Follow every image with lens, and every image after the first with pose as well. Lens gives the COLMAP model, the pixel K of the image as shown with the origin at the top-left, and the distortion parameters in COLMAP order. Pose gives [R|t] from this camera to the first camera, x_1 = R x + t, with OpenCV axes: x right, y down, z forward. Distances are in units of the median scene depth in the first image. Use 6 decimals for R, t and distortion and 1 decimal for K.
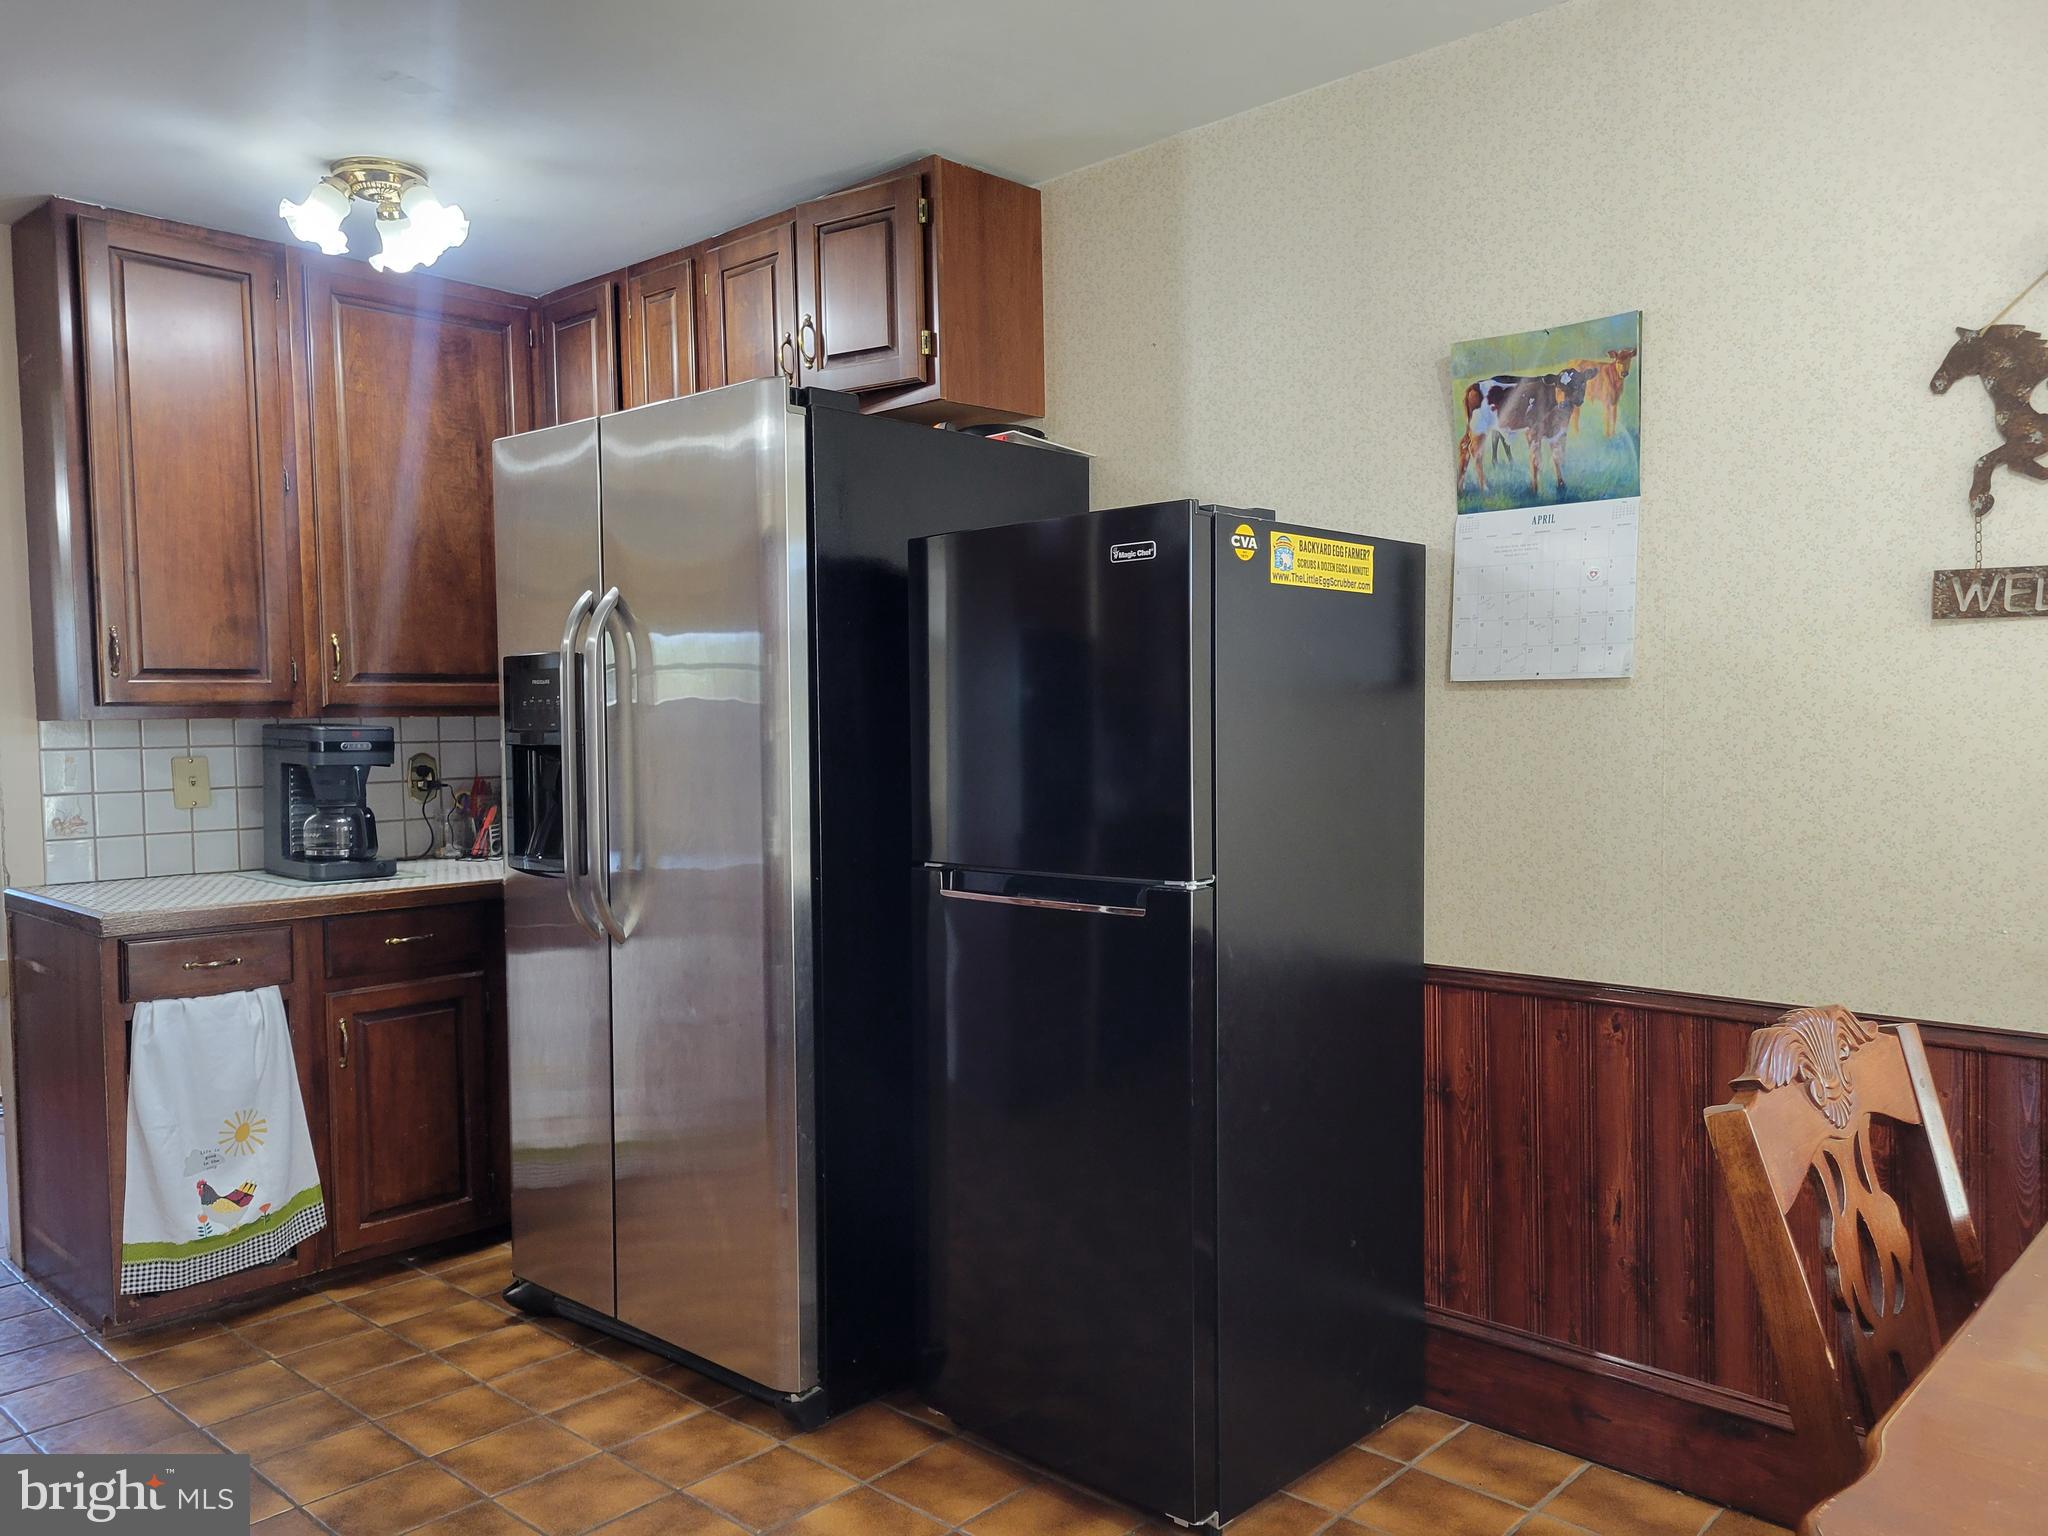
lens RADIAL K [[1543.8, 0, 1035.2], [0, 1543.8, 798.0], [0, 0, 1]] dist [0.054415, -0.034879]
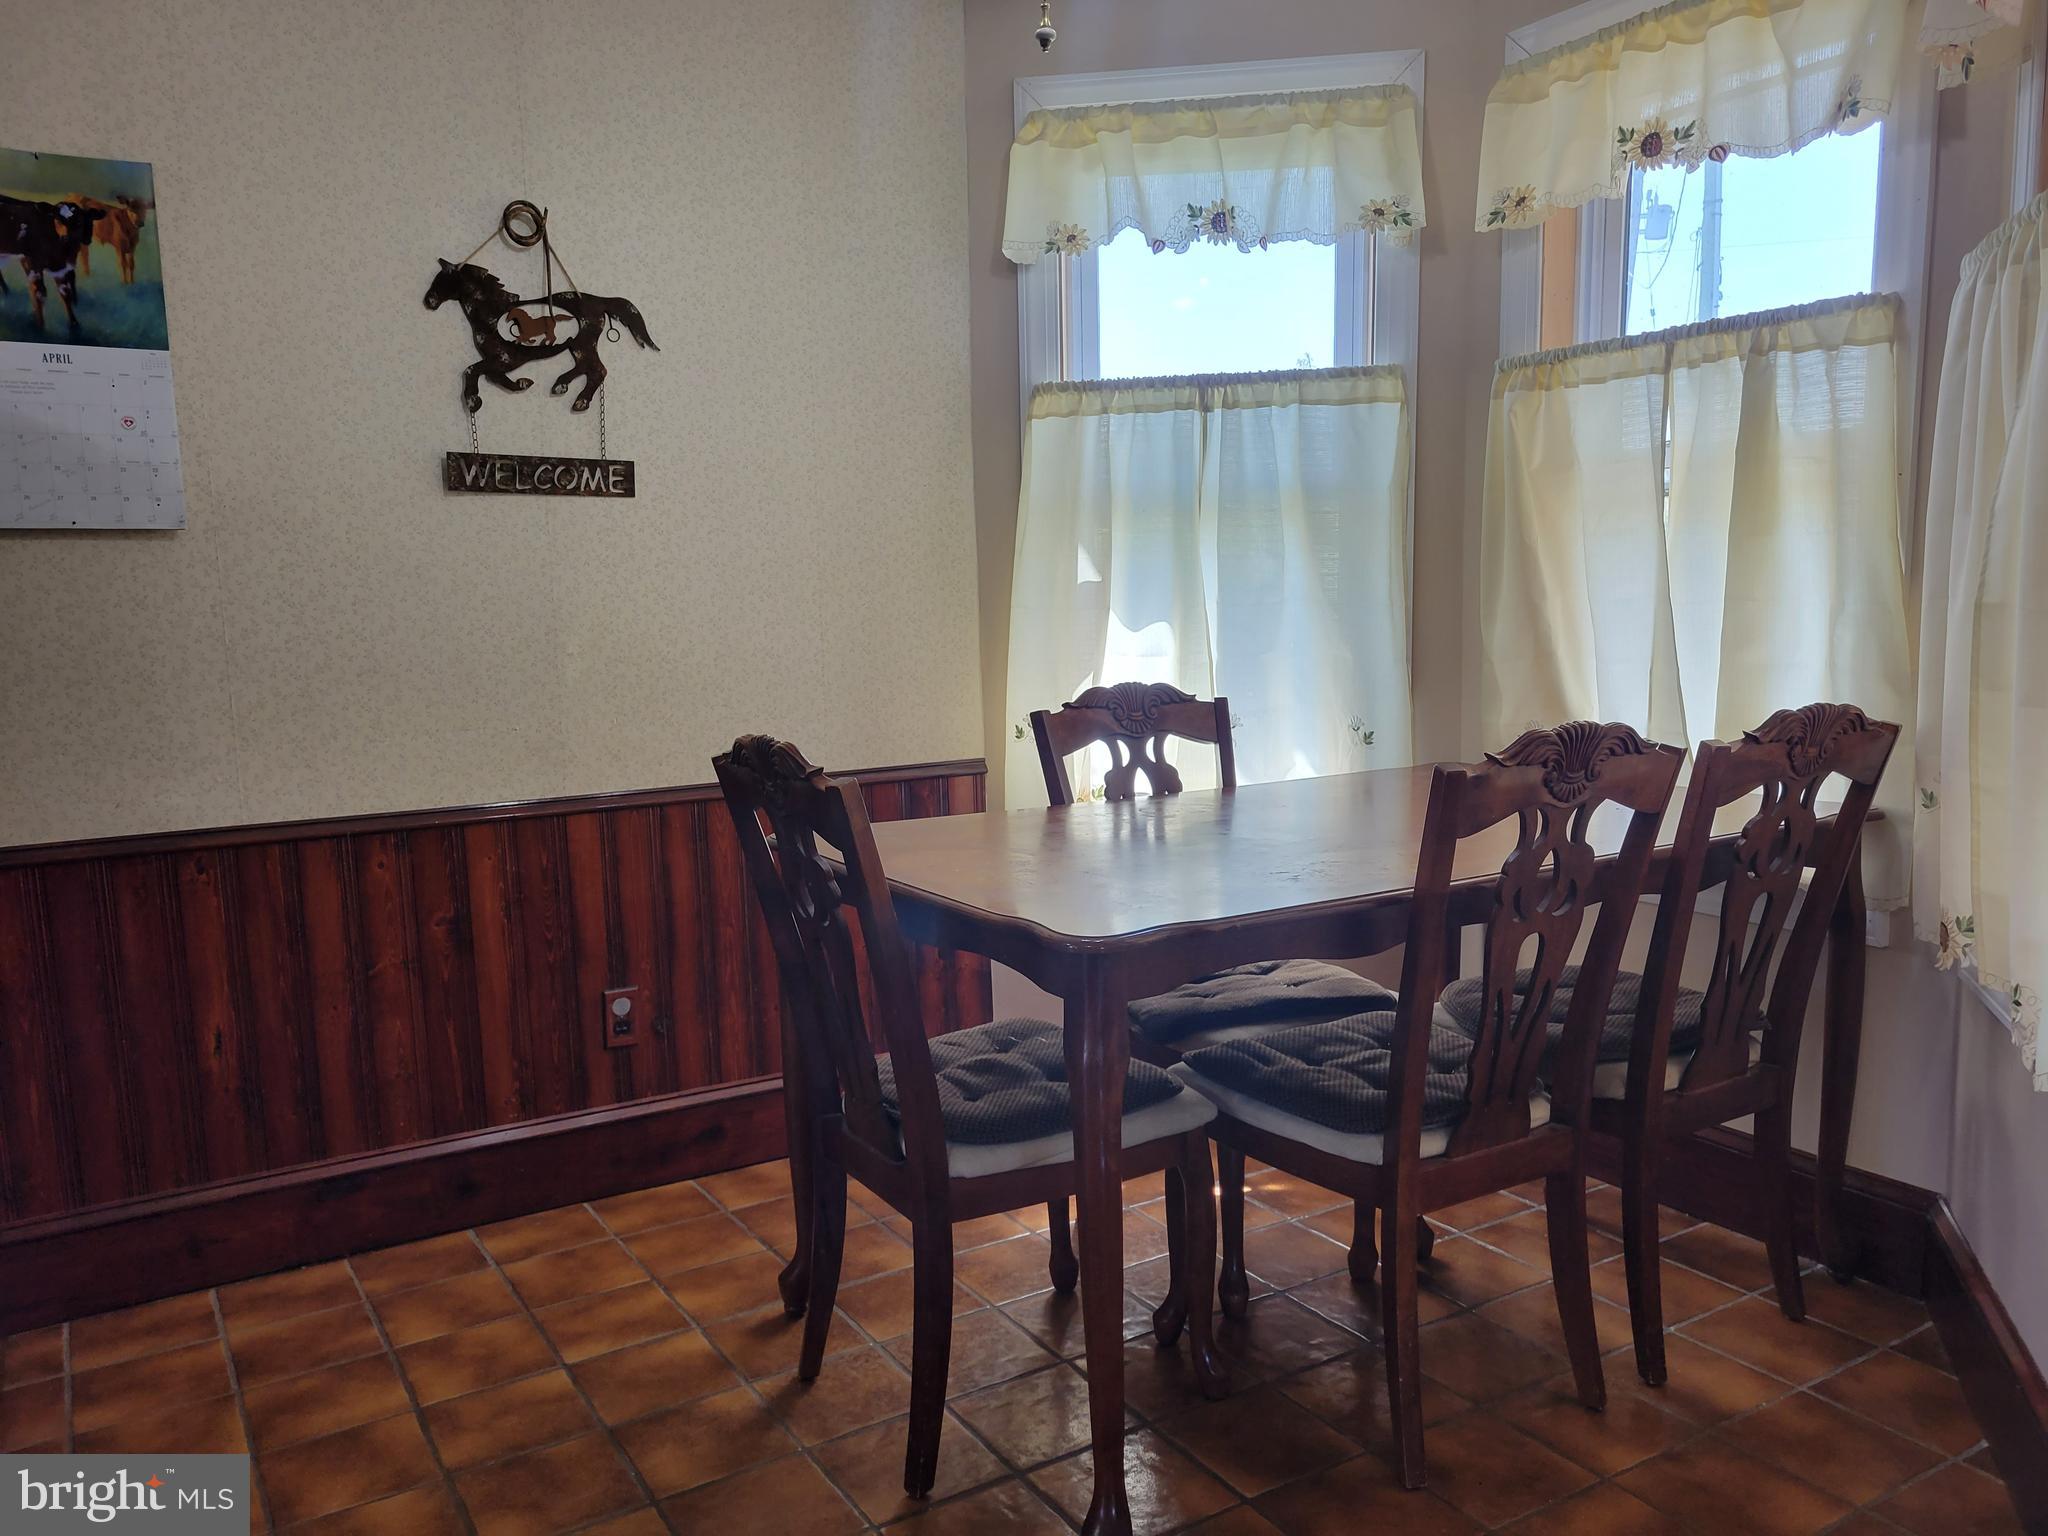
lens RADIAL K [[1543.8, 0, 1035.2], [0, 1543.8, 798.0], [0, 0, 1]] dist [0.054415, -0.034879]
pose [[0.266804, -0.126524, 0.955410, -0.481412], [0.073033, 0.991149, 0.110862, 0.025180], [-0.960980, 0.040199, 0.273683, 0.180245]]
